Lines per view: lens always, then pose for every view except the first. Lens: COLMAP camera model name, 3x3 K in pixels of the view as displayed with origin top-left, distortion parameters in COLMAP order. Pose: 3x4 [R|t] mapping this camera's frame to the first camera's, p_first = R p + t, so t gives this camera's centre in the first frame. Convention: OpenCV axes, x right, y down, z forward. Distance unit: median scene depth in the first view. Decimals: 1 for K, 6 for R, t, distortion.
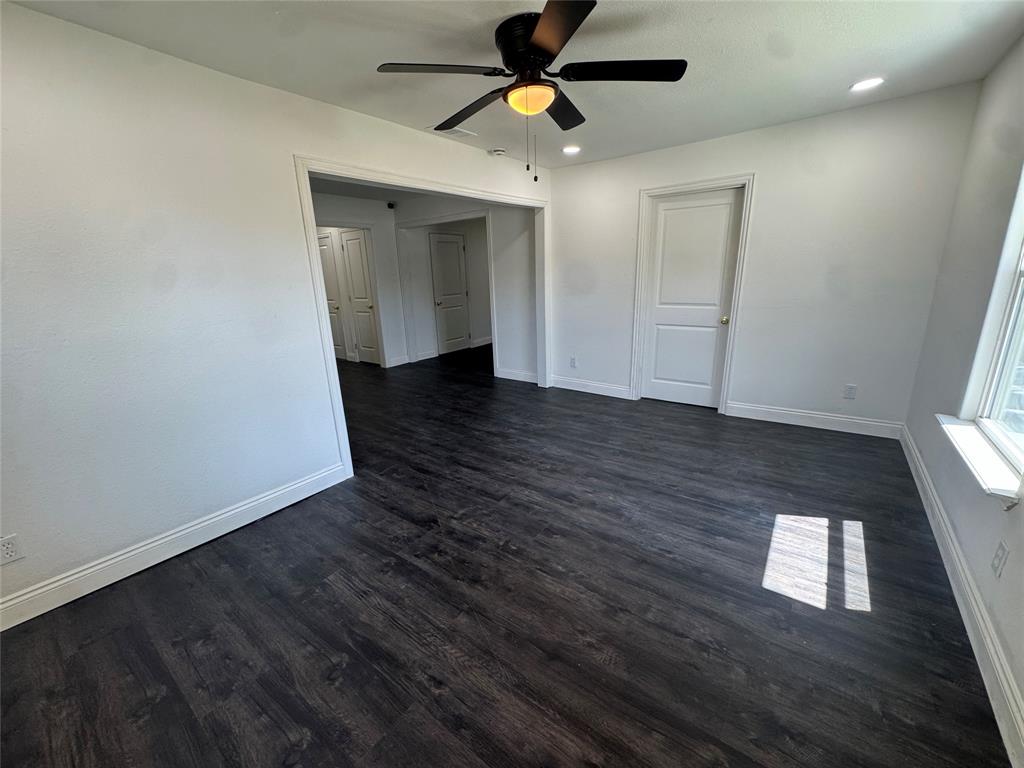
lens RADIAL K [[410.2, 0, 512.0], [0, 410.2, 384.0], [0, 0, 1]] dist [-0.002924, -0.000185]
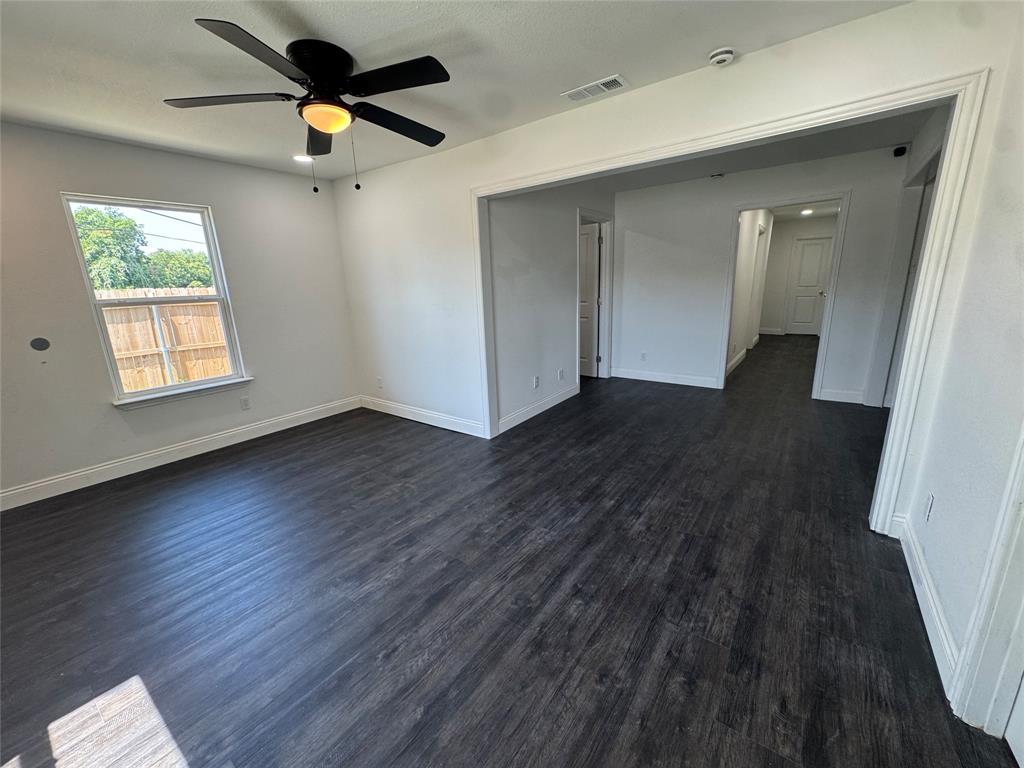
lens RADIAL K [[410.2, 0, 512.0], [0, 410.2, 384.0], [0, 0, 1]] dist [-0.002924, -0.000185]
pose [[0.012482, 0.269413, -0.962944, 0.785601], [-0.231606, 0.937609, 0.259323, -0.276722], [0.972730, 0.219787, 0.074101, 0.966745]]
